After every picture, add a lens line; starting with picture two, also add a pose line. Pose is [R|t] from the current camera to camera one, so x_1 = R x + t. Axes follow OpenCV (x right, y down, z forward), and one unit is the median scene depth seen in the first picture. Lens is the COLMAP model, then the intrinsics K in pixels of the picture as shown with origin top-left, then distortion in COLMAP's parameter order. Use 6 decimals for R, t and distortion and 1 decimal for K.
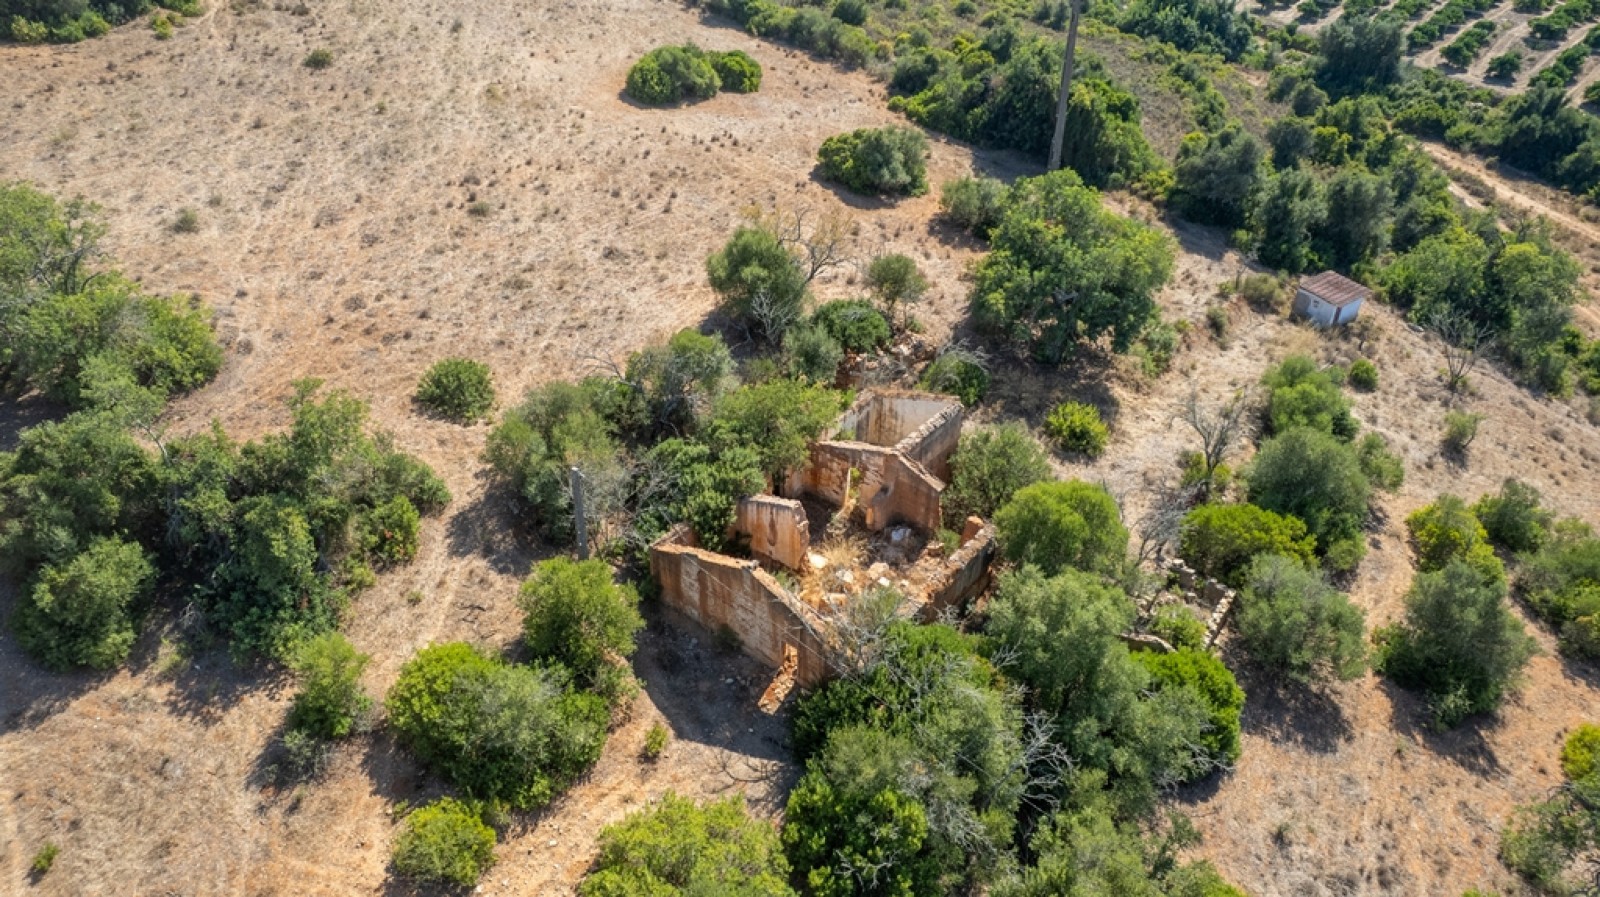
lens RADIAL K [[1026.6, 0, 799.5], [0, 1026.6, 454.2], [0, 0, 1]] dist [-0.068339, 0.059183]
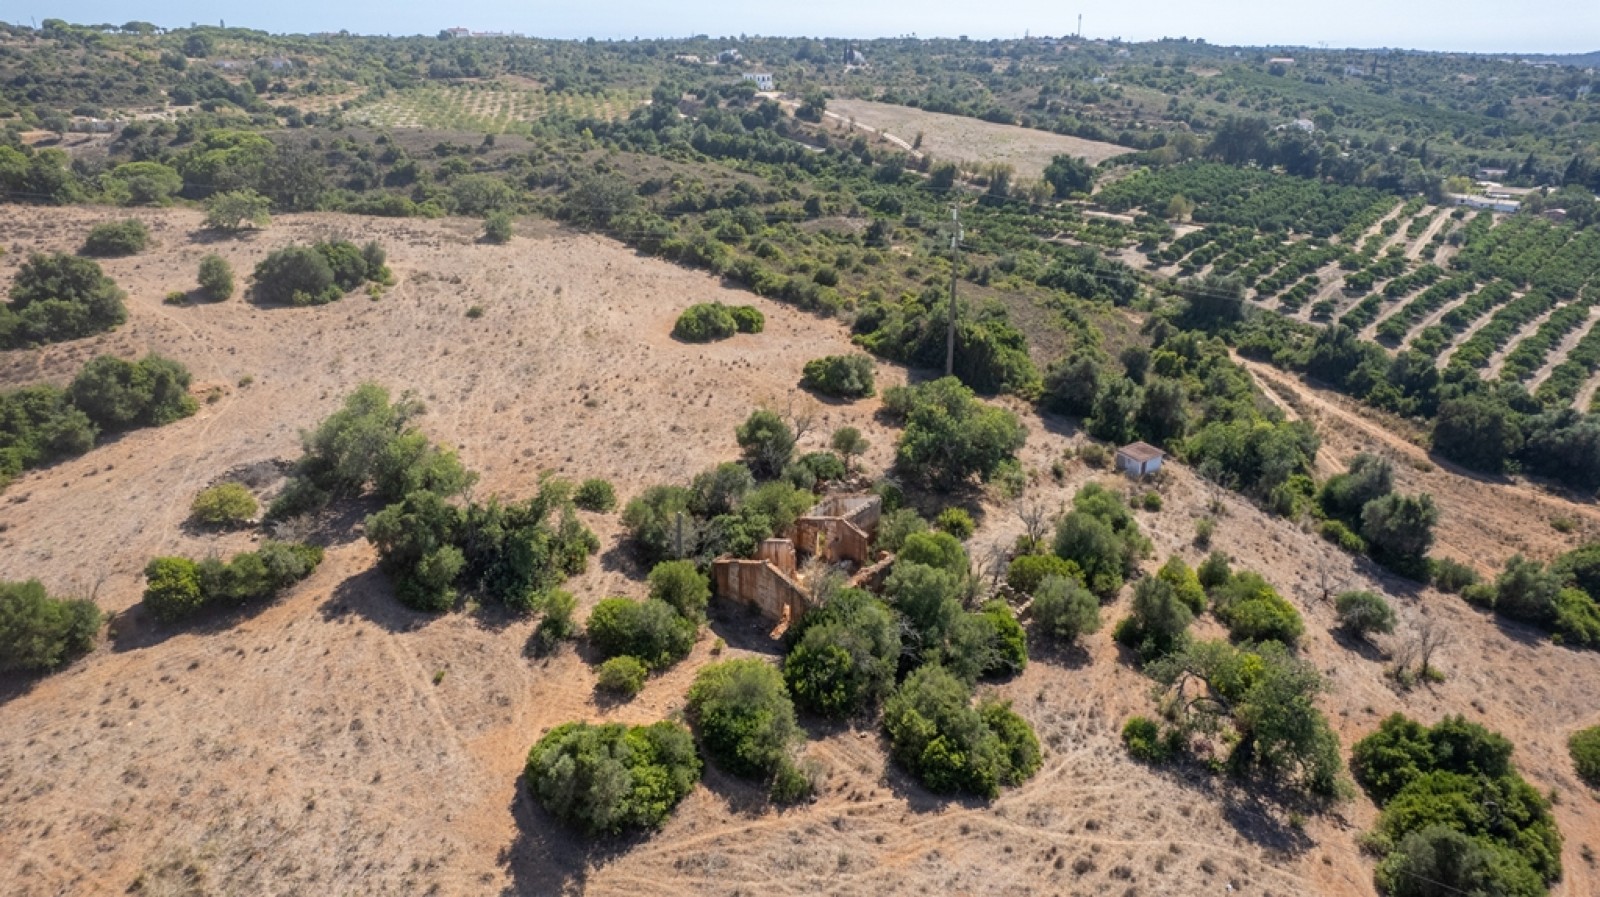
lens RADIAL K [[1026.6, 0, 811.0], [0, 1026.6, 453.3], [0, 0, 1]] dist [-0.068339, 0.059183]
pose [[0.999825, -0.007220, 0.017278, 0.004155], [0.010835, 0.975604, -0.219271, 0.214818], [-0.015274, 0.219420, 0.975511, -0.623482]]
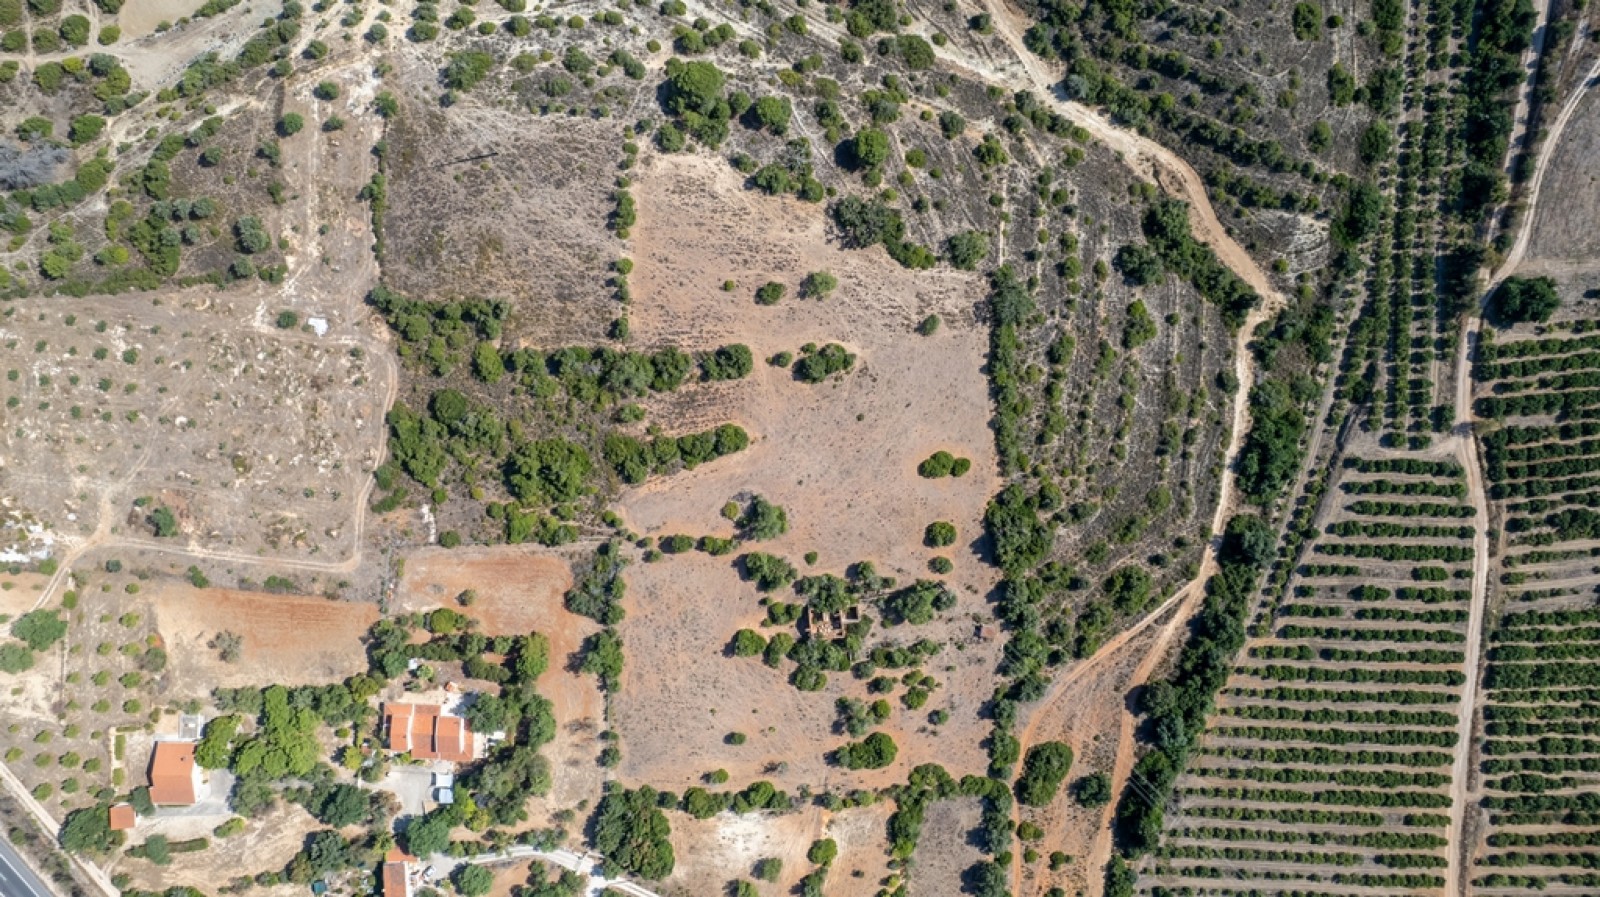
lens RADIAL K [[1026.6, 0, 800.2], [0, 1026.6, 453.0], [0, 0, 1]] dist [-0.068339, 0.059183]
pose [[0.683962, 0.729498, -0.005348, -0.686157], [-0.413035, 0.393275, 0.821424, -4.600494], [0.601330, -0.559614, 0.570293, -1.921906]]
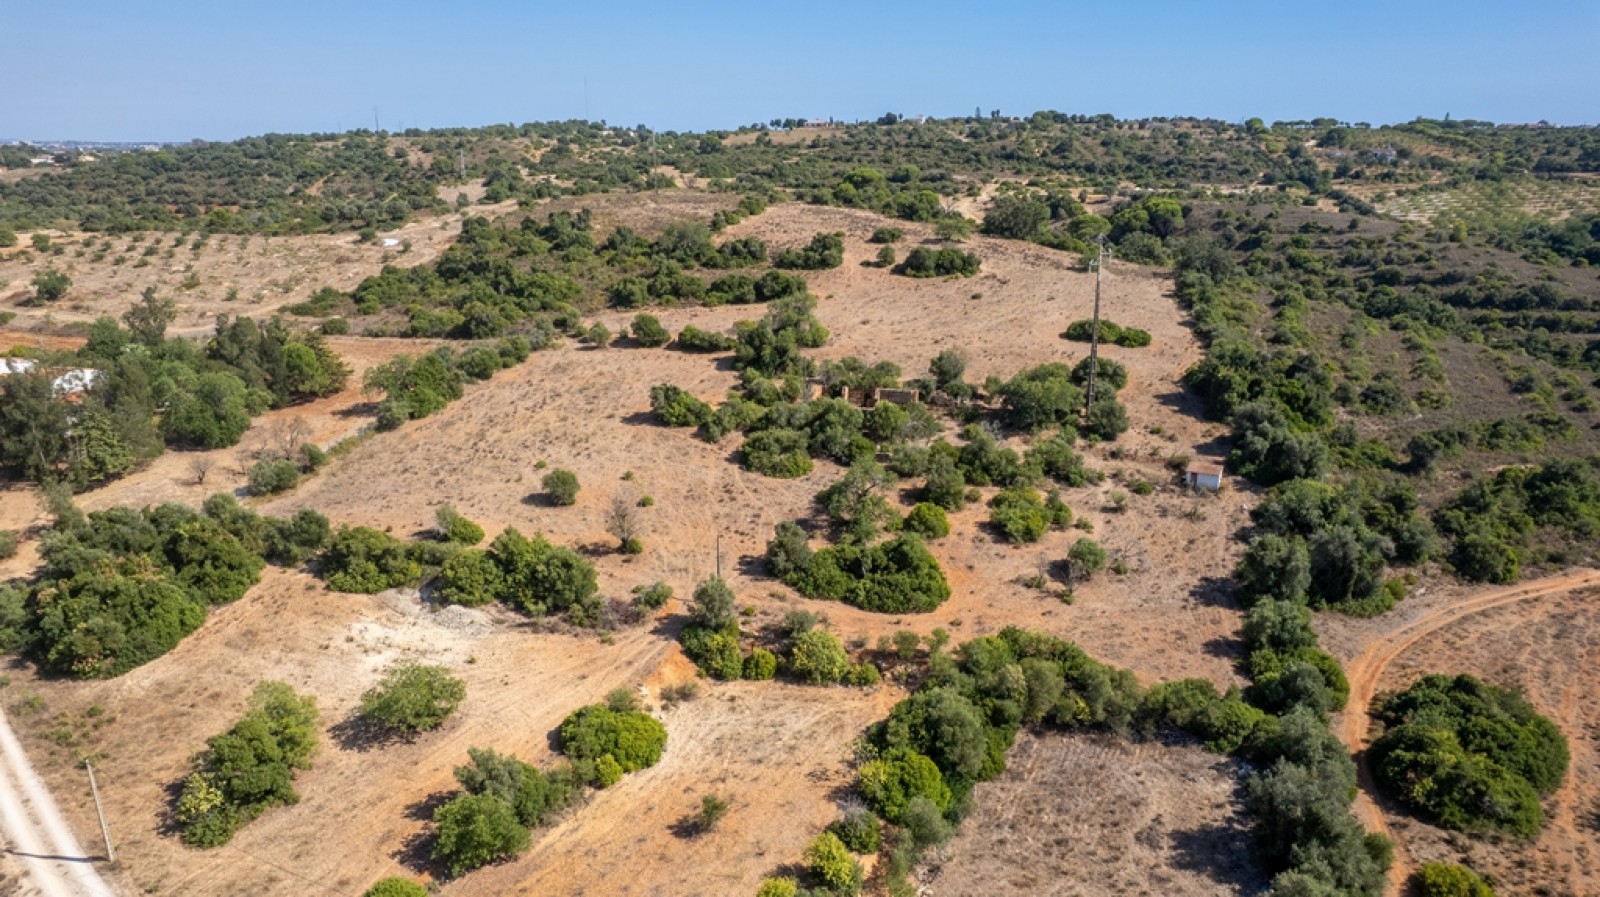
lens RADIAL K [[1026.6, 0, 799.0], [0, 1026.6, 451.3], [0, 0, 1]] dist [-0.068339, 0.059183]
pose [[0.431794, 0.260994, -0.863386, 2.234857], [-0.506704, 0.862090, 0.007192, 0.212077], [0.746194, 0.434376, 0.504492, -0.639903]]
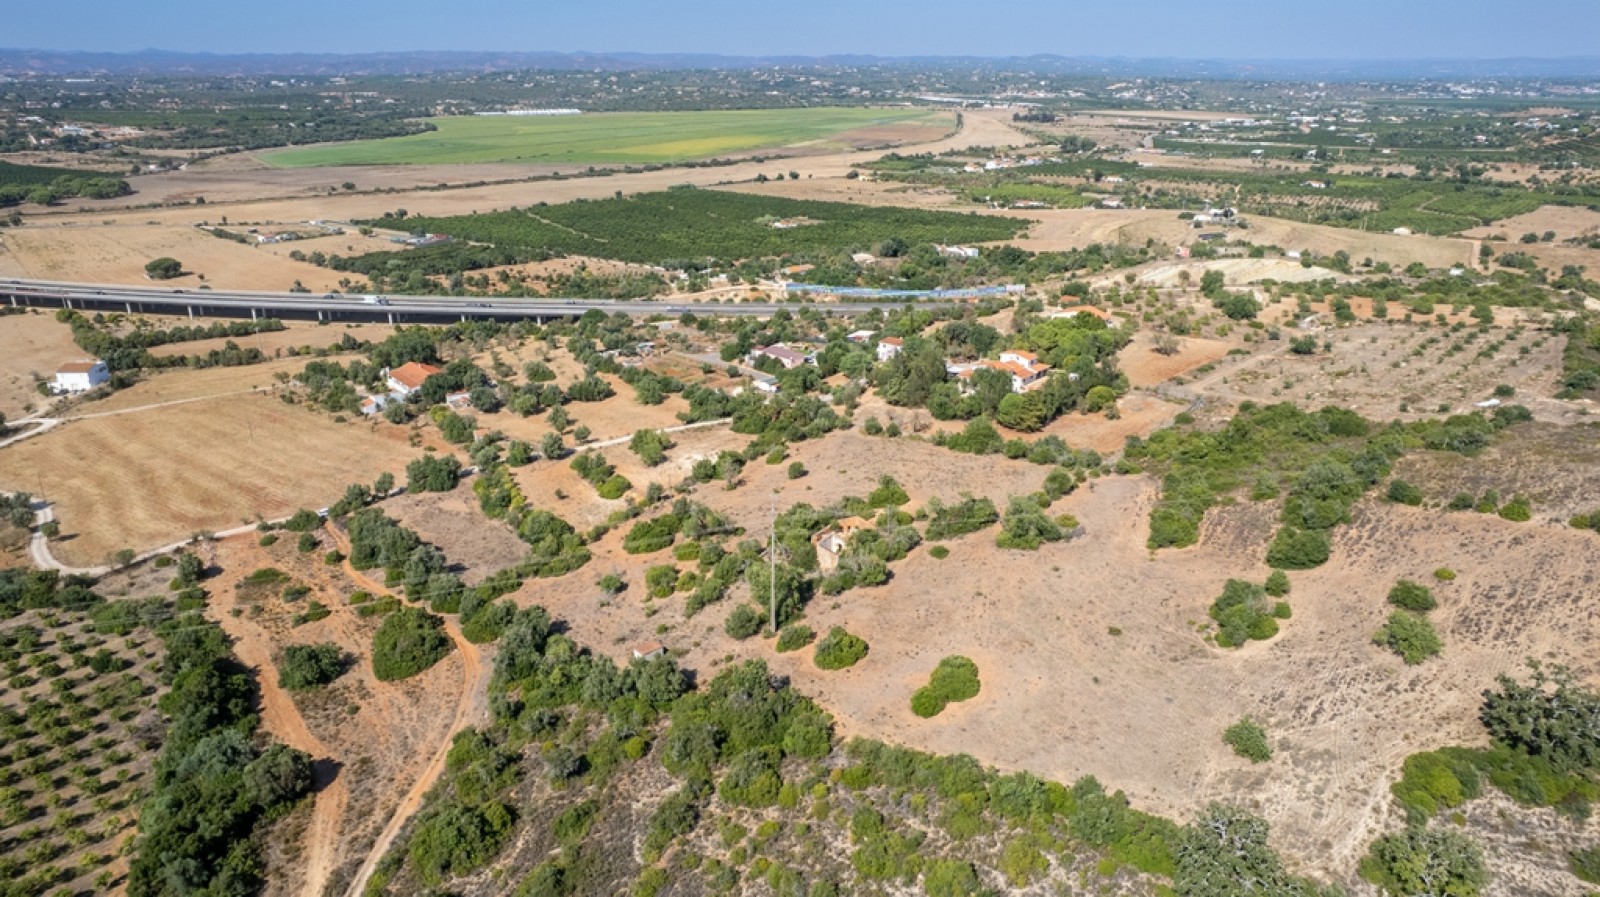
lens RADIAL K [[1026.6, 0, 790.1], [0, 1026.6, 439.5], [0, 0, 1]] dist [-0.068339, 0.059183]
pose [[-0.999470, 0.003571, -0.032369, 0.327069], [-0.024558, 0.570142, 0.821179, -3.055707], [0.021387, 0.821539, -0.569752, 2.454683]]
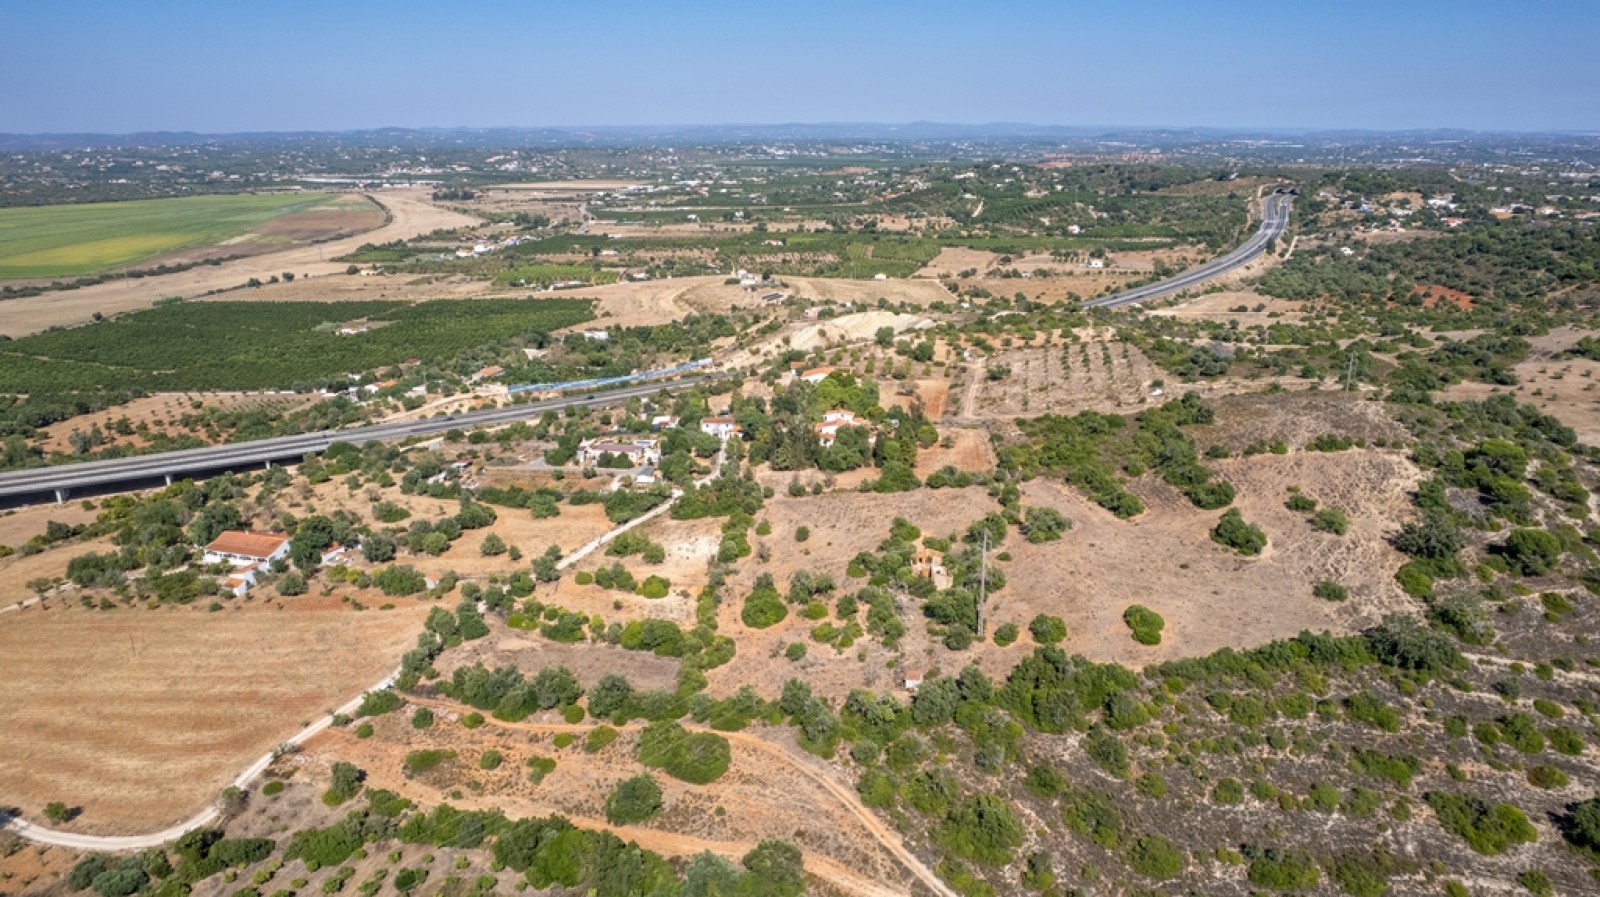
lens RADIAL K [[1026.6, 0, 788.7], [0, 1026.6, 441.7], [0, 0, 1]] dist [-0.068339, 0.059183]
pose [[-0.808429, 0.171566, -0.563034, 3.029734], [-0.334841, 0.652651, 0.679653, -3.213056], [0.484070, 0.737978, -0.470175, 2.149662]]
